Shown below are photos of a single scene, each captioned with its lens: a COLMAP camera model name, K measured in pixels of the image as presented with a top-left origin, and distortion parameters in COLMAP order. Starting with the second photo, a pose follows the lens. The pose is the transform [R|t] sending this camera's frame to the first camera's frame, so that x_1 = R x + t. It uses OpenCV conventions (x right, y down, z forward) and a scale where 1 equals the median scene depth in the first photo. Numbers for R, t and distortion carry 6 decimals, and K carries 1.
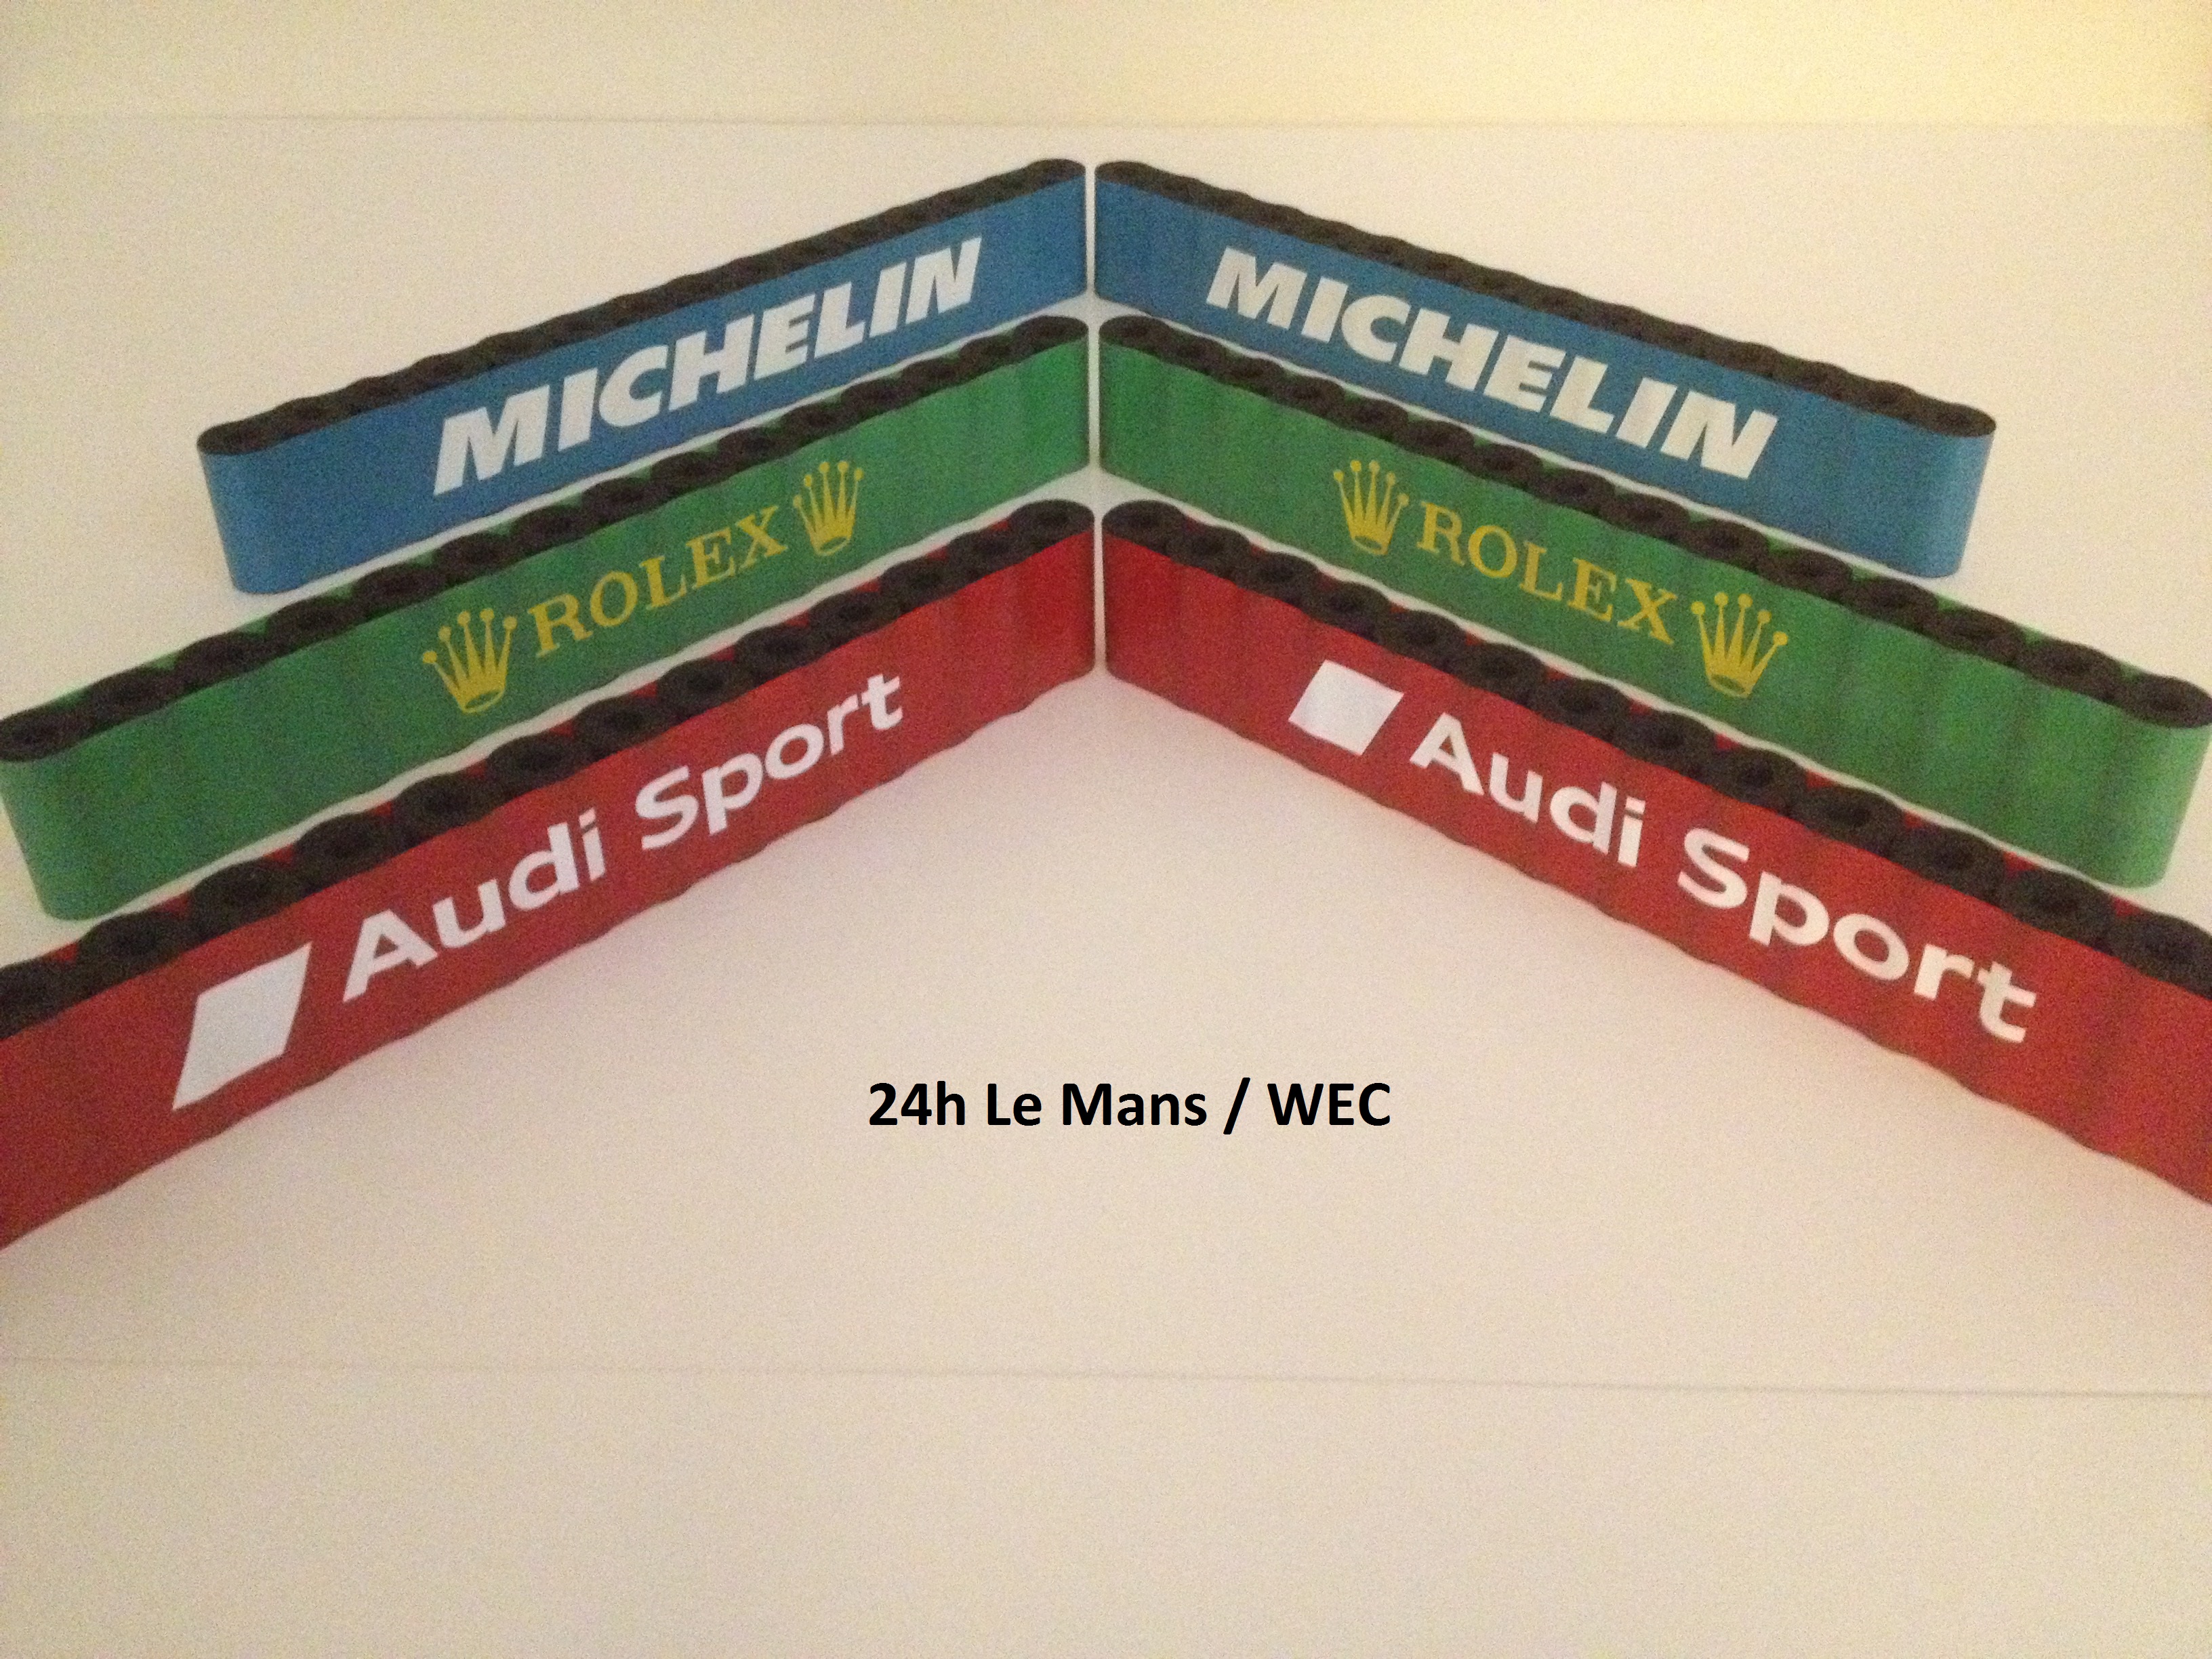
lens RADIAL K [[2163.2, 0, 1106.0], [0, 2163.2, 829.5], [0, 0, 1]] dist [0.193397, -0.662366]
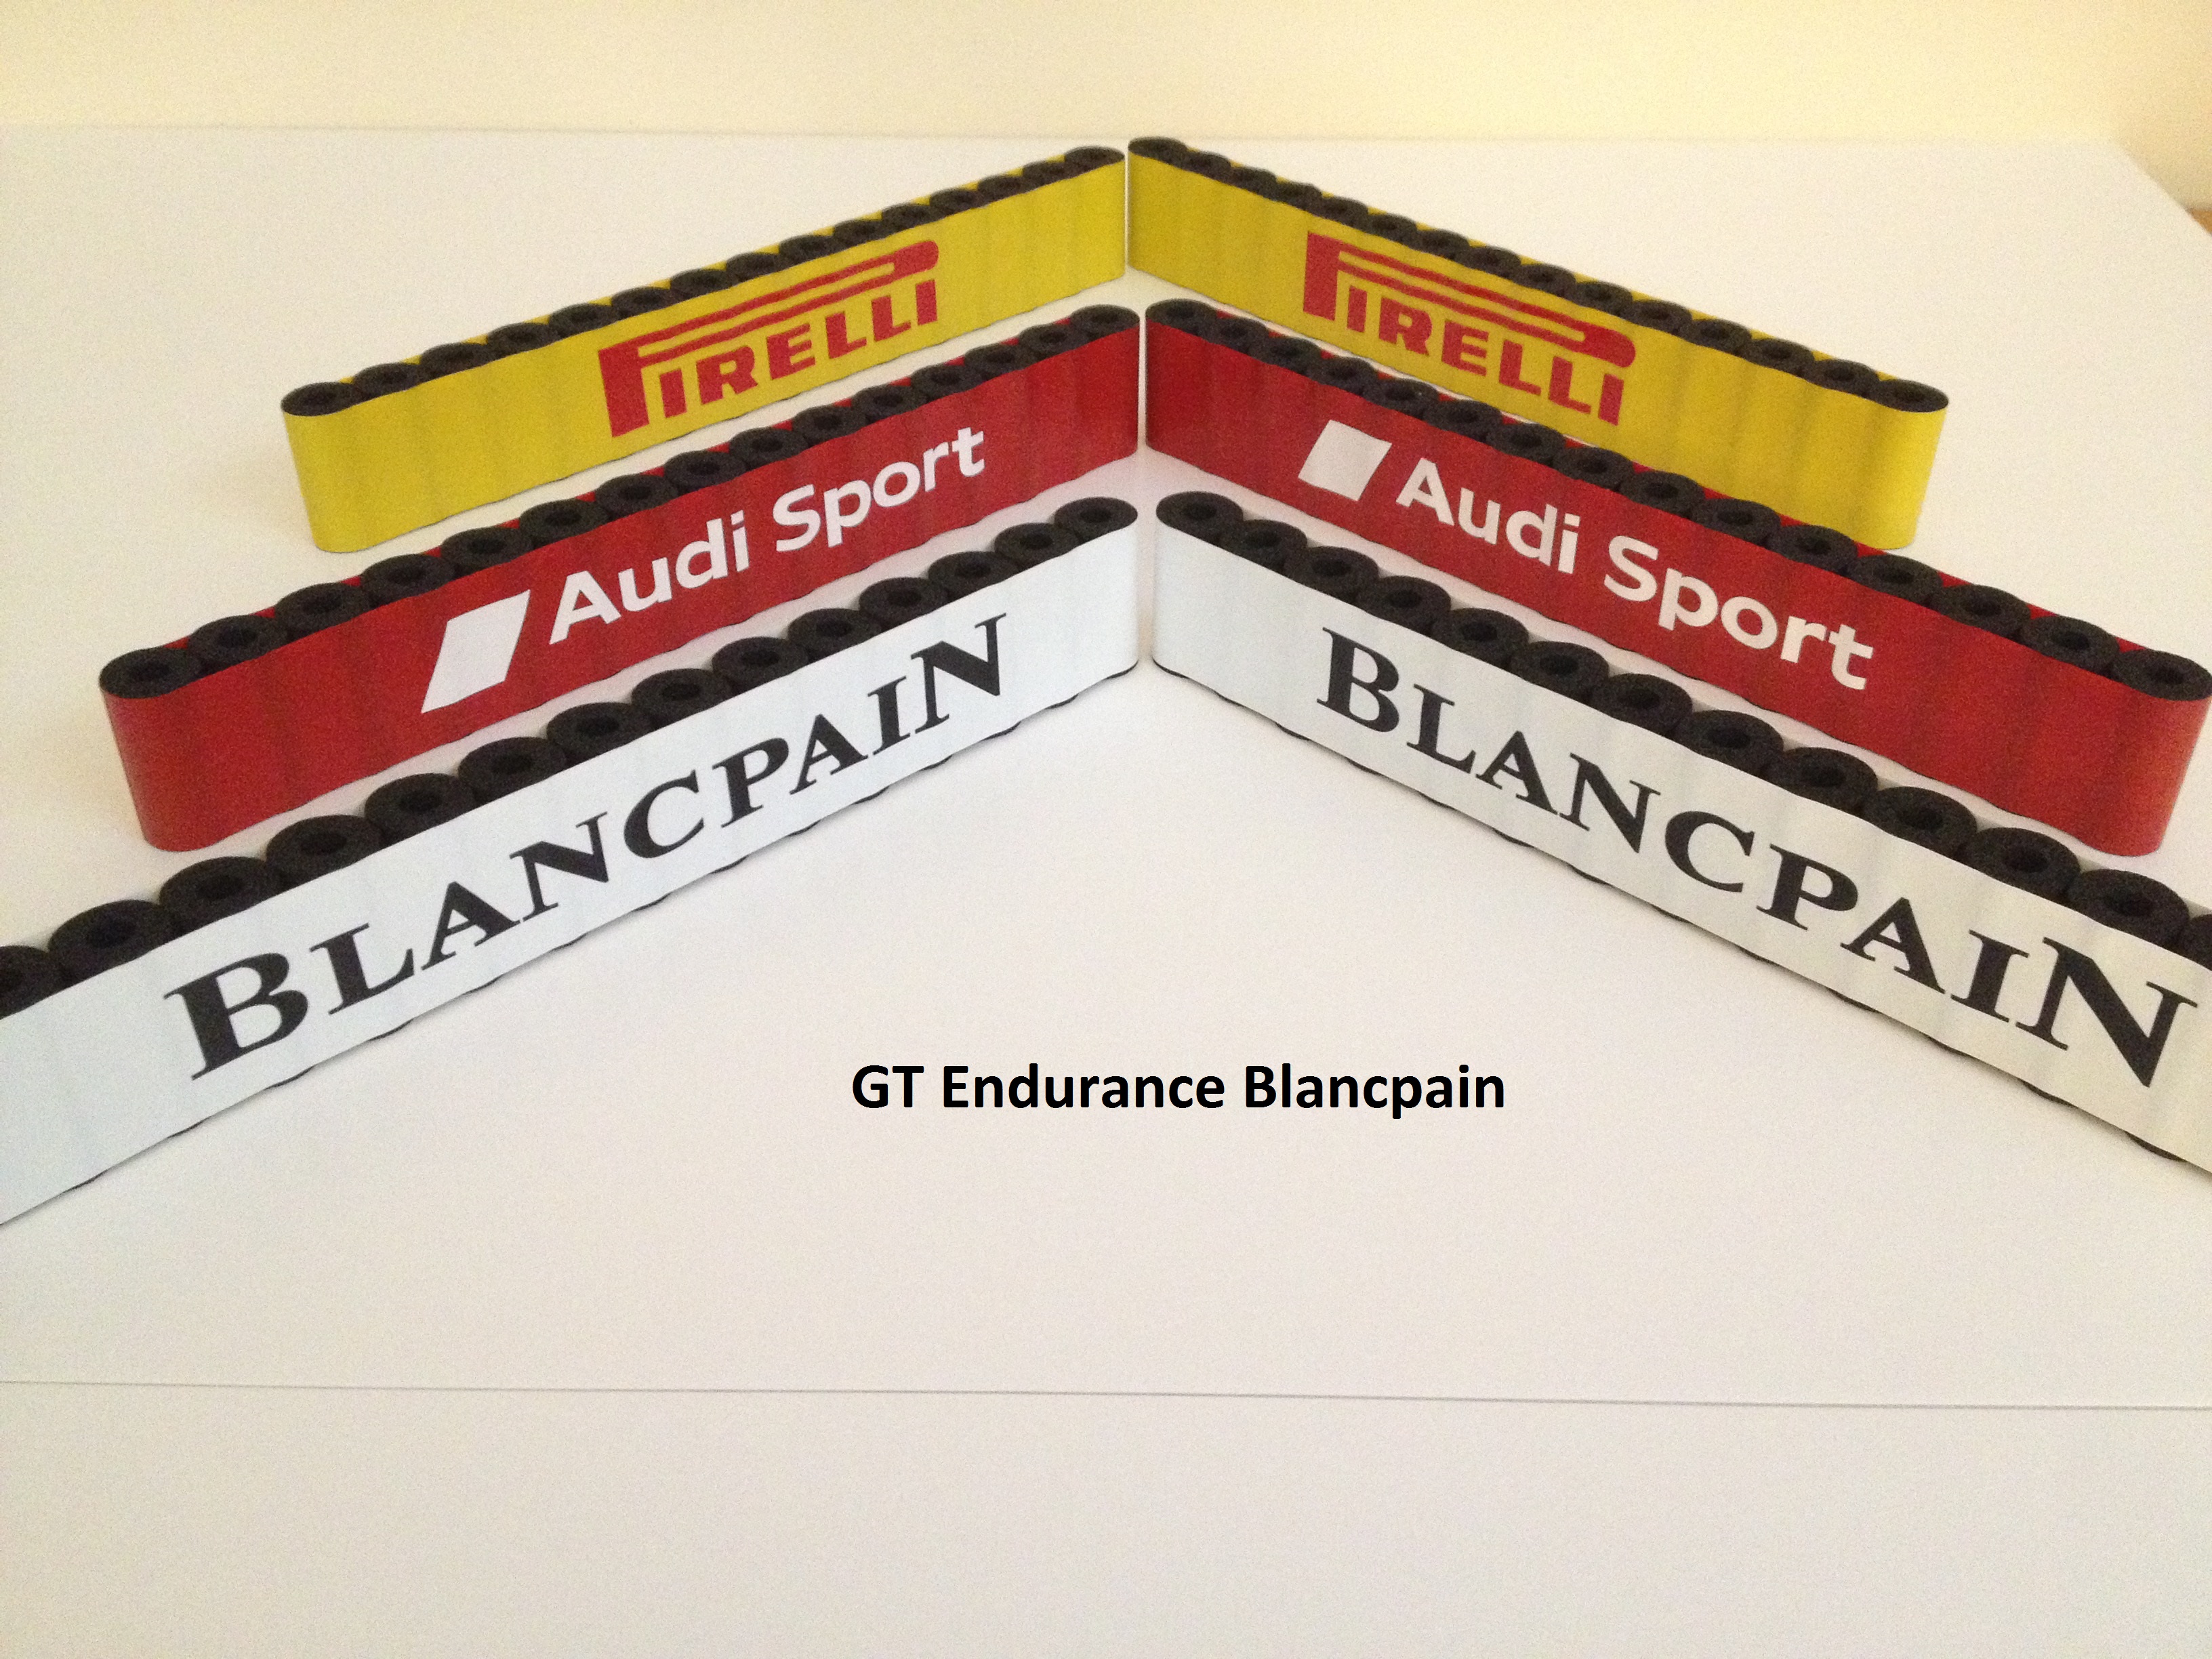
lens RADIAL K [[2189.4, 0, 1106.0], [0, 2189.4, 829.5], [0, 0, 1]] dist [-0.009957, 0.004006]
pose [[0.999680, 0.017405, -0.018383, 0.002063], [-0.017689, 0.999725, -0.015399, 0.184013], [0.018110, 0.015720, 0.999712, -0.248292]]
